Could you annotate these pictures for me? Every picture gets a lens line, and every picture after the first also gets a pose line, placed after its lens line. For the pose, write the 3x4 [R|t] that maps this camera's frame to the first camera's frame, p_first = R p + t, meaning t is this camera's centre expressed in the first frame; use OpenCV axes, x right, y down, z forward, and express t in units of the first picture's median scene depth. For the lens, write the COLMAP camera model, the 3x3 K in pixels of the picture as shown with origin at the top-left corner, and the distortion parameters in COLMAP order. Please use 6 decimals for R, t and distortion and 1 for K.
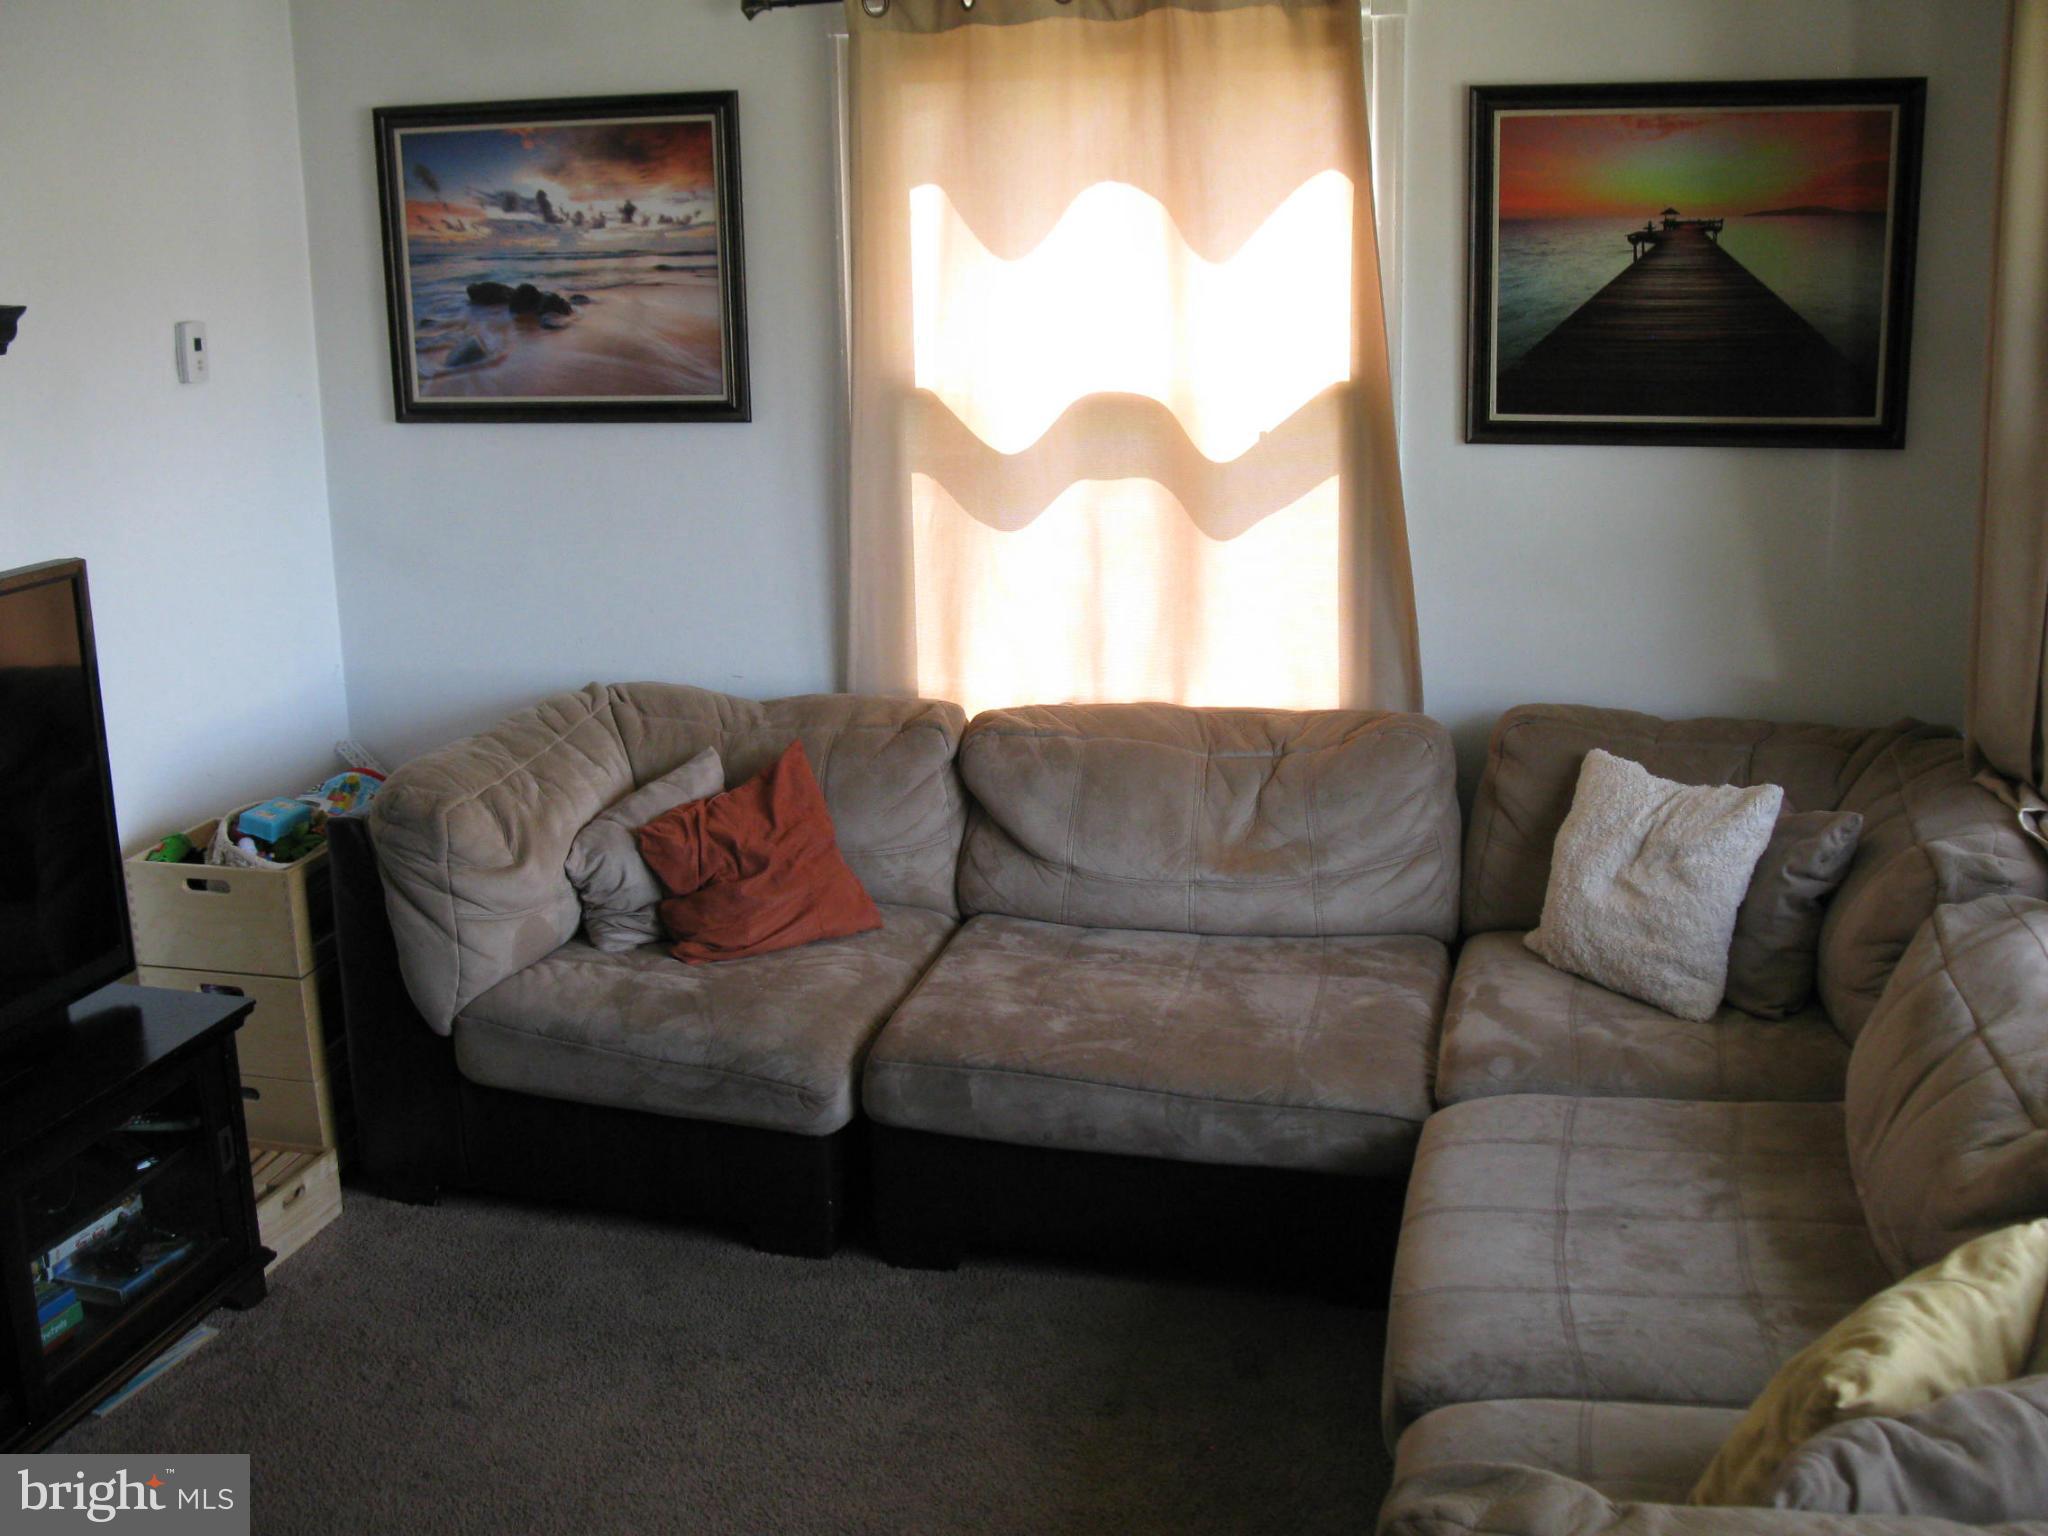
lens RADIAL K [[2155.7, 0, 1024.0], [0, 2155.7, 768.0], [0, 0, 1]] dist [-0.203772, 0.206886]
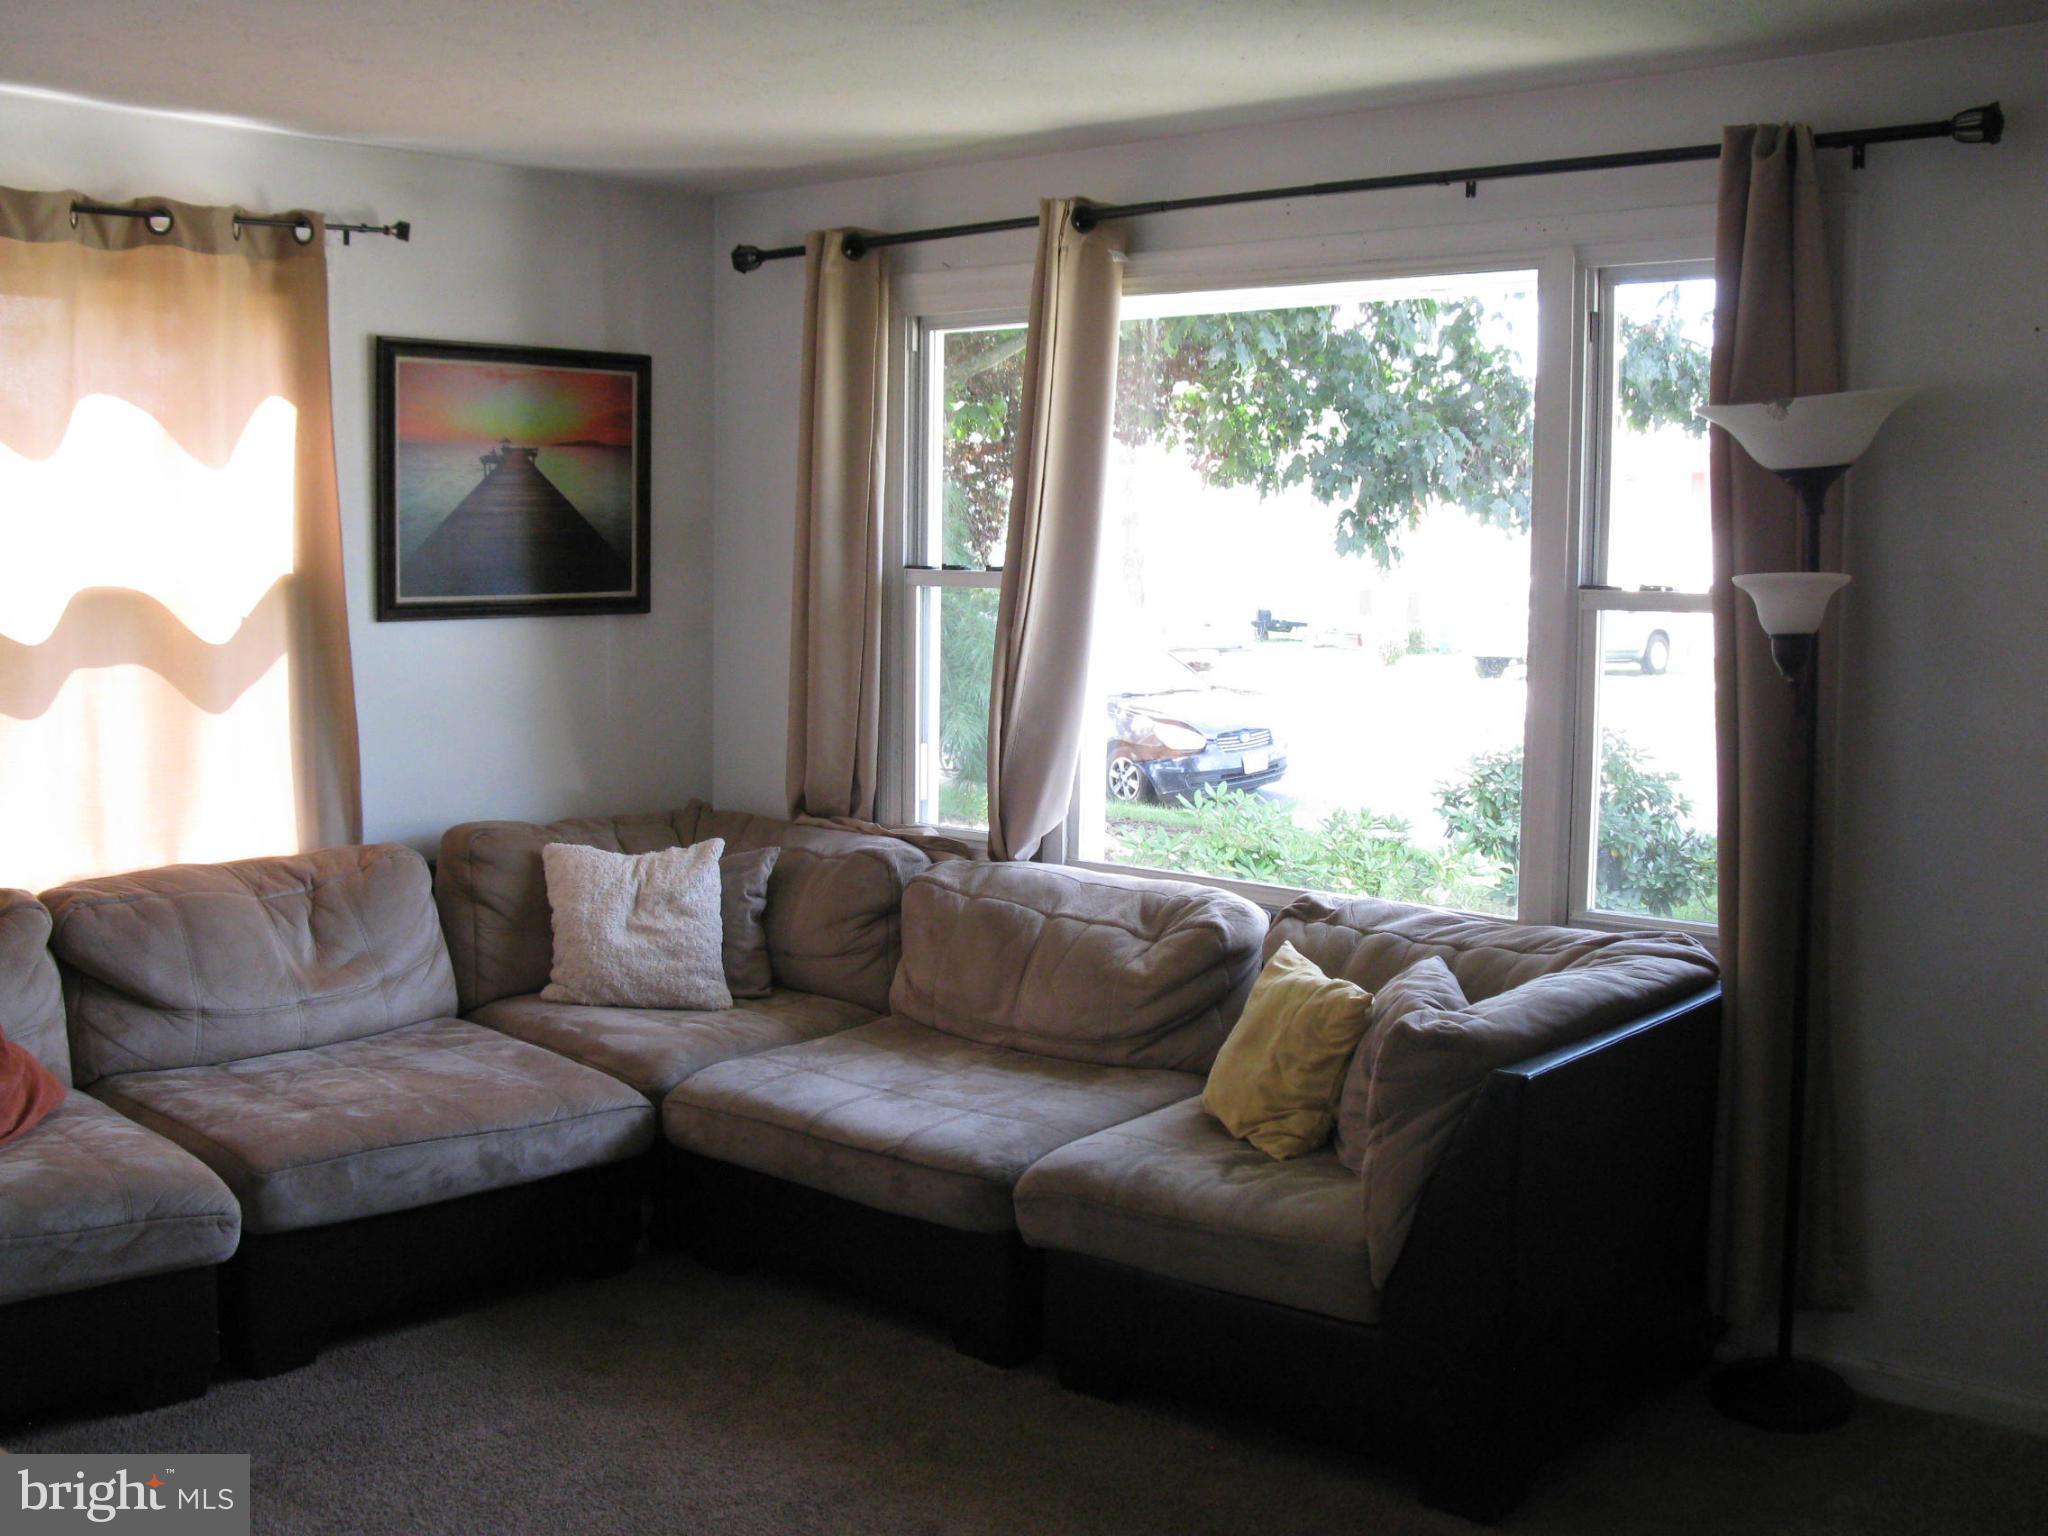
lens RADIAL K [[2155.7, 0, 1024.0], [0, 2155.7, 768.0], [0, 0, 1]] dist [-0.203772, 0.206886]
pose [[0.457807, -0.069058, 0.886366, -0.727403], [0.191304, 0.981276, -0.022356, 0.029311], [-0.868226, 0.179800, 0.462446, 0.129625]]
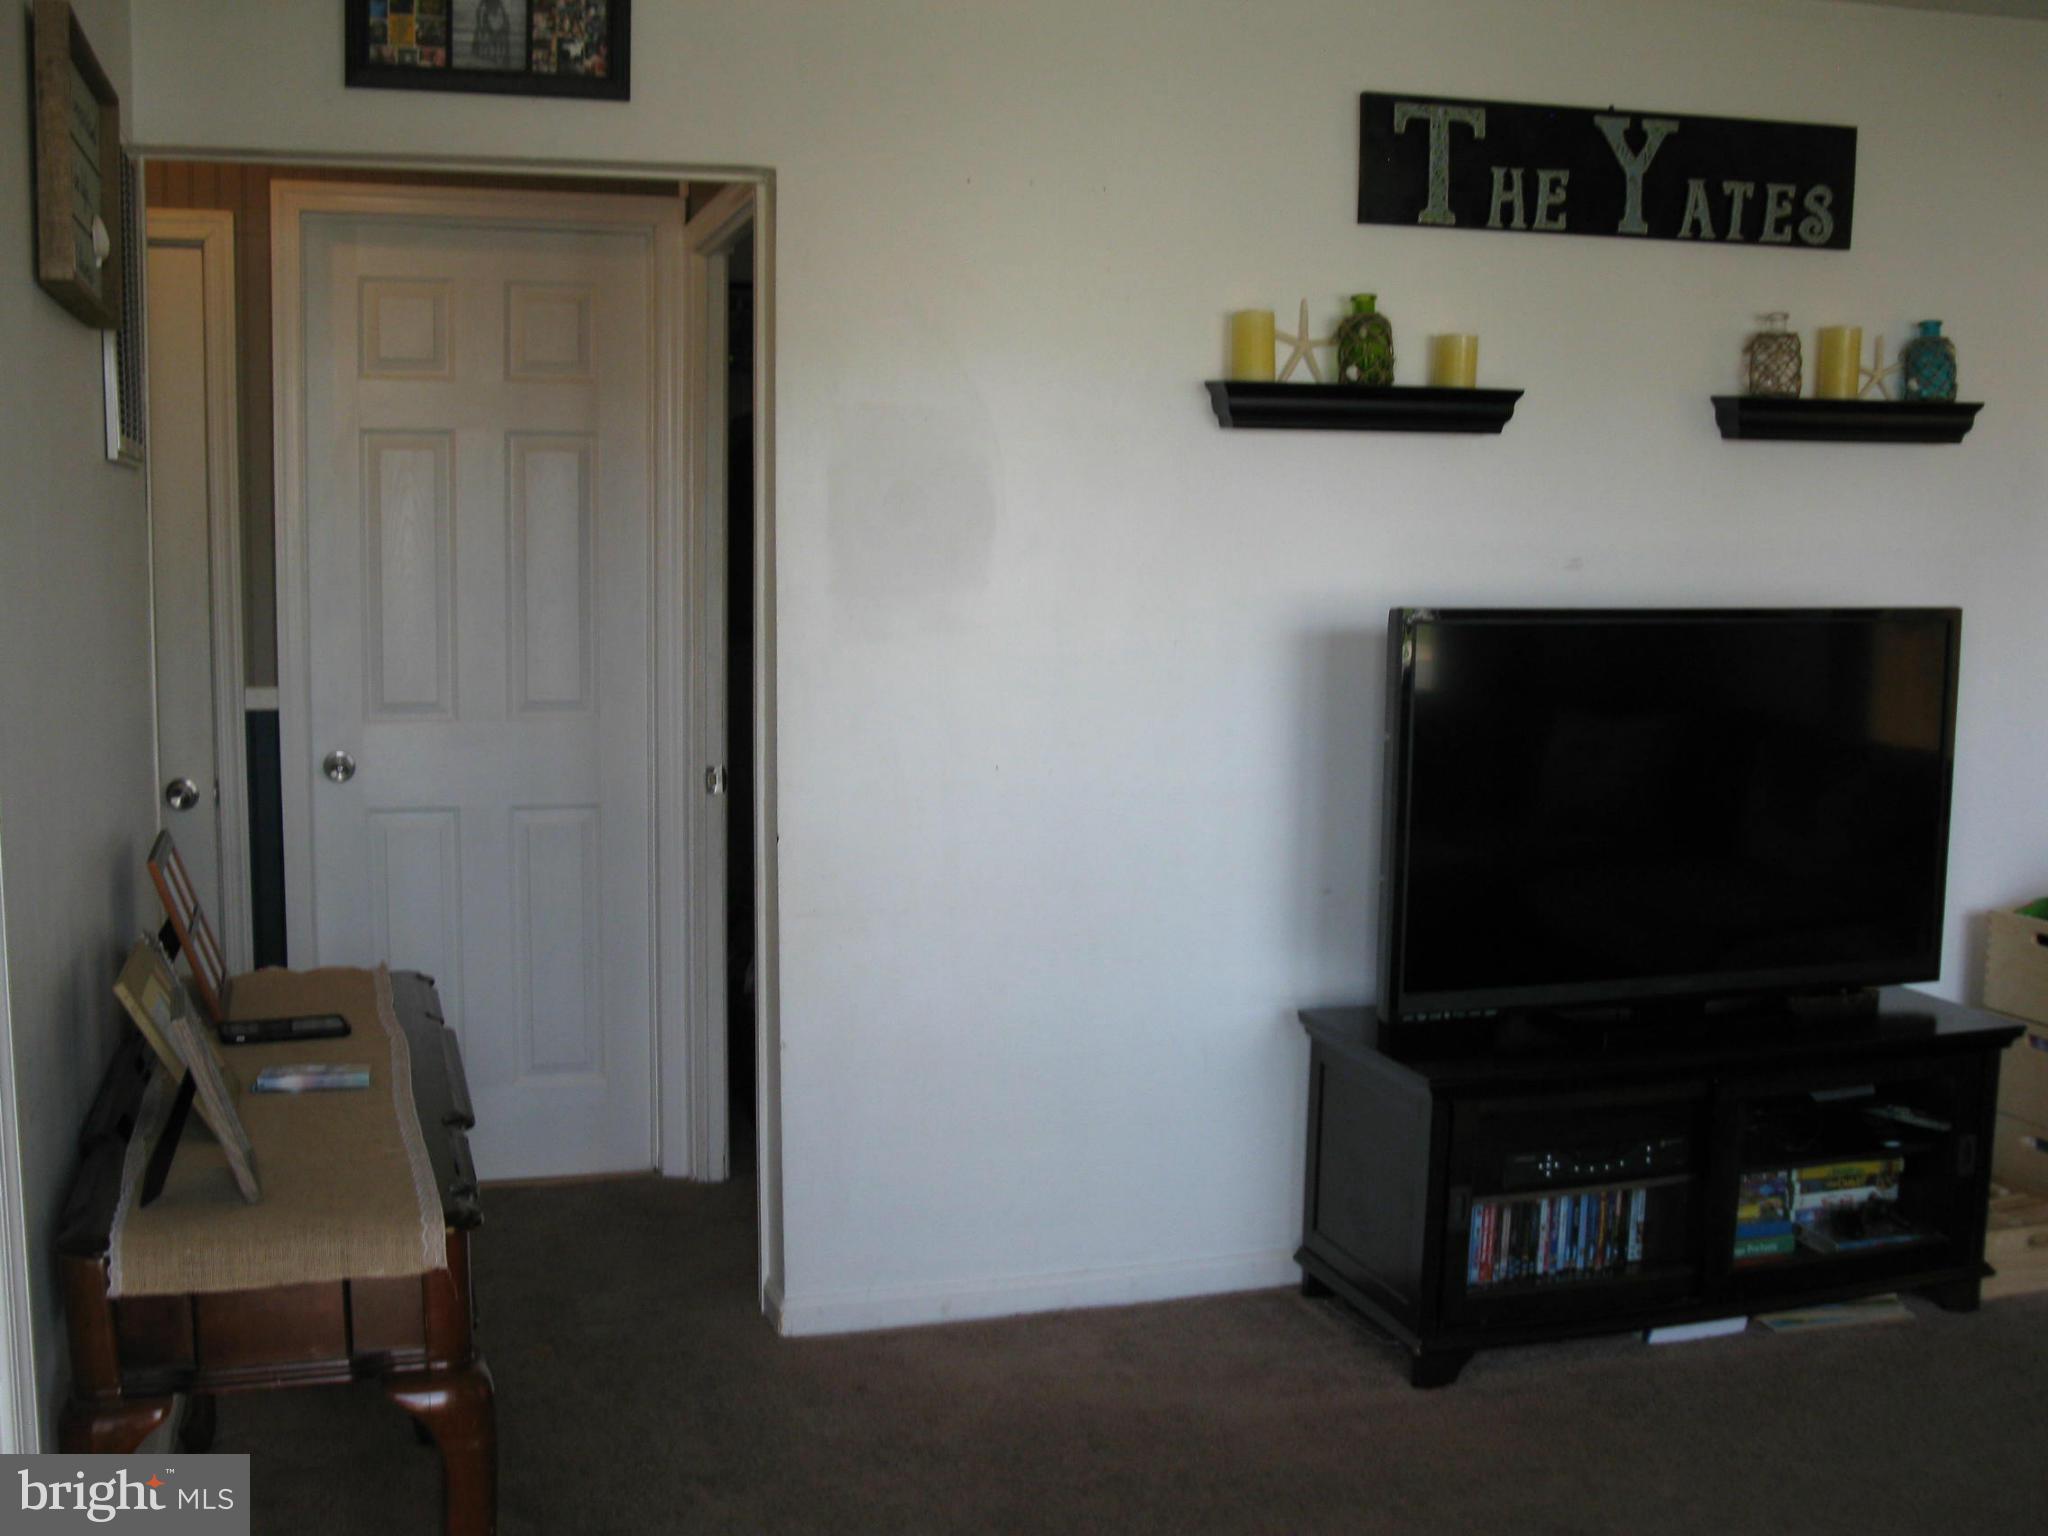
lens RADIAL K [[2155.7, 0, 1024.0], [0, 2155.7, 768.0], [0, 0, 1]] dist [-0.203772, 0.206886]
pose [[0.498352, 0.107137, -0.860330, 0.241763], [-0.221739, 0.975081, -0.007016, 0.091050], [0.838139, 0.194265, 0.509690, 0.009984]]
